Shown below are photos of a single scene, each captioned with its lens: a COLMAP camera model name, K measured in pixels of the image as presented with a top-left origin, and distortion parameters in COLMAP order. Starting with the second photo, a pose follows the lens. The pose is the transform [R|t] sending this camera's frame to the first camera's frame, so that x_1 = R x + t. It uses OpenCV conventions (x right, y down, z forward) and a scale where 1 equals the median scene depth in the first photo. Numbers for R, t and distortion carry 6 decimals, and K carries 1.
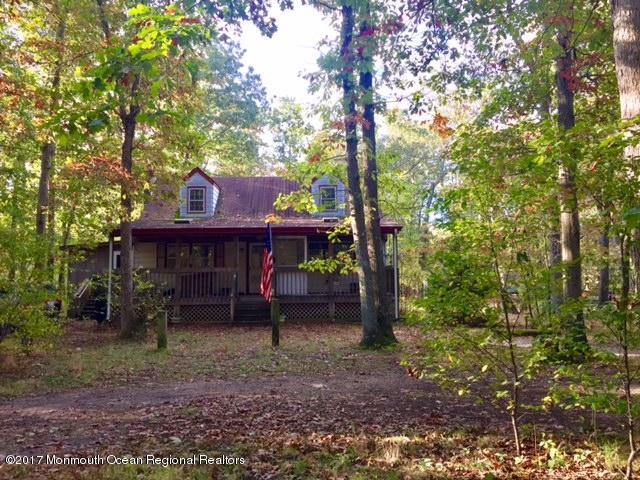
lens RADIAL K [[539.2, 0, 320.0], [0, 539.2, 240.0], [0, 0, 1]] dist [0.006813, -0.009420]
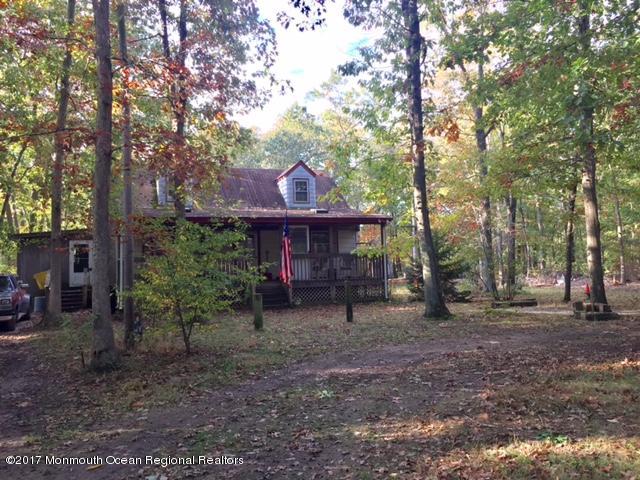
lens RADIAL K [[539.2, 0, 320.0], [0, 539.2, 240.0], [0, 0, 1]] dist [0.006813, -0.009420]
pose [[0.931258, -0.001464, 0.364358, -0.551827], [-0.004444, 0.999872, 0.015375, 0.006568], [-0.364334, -0.015938, 0.931132, -0.029287]]
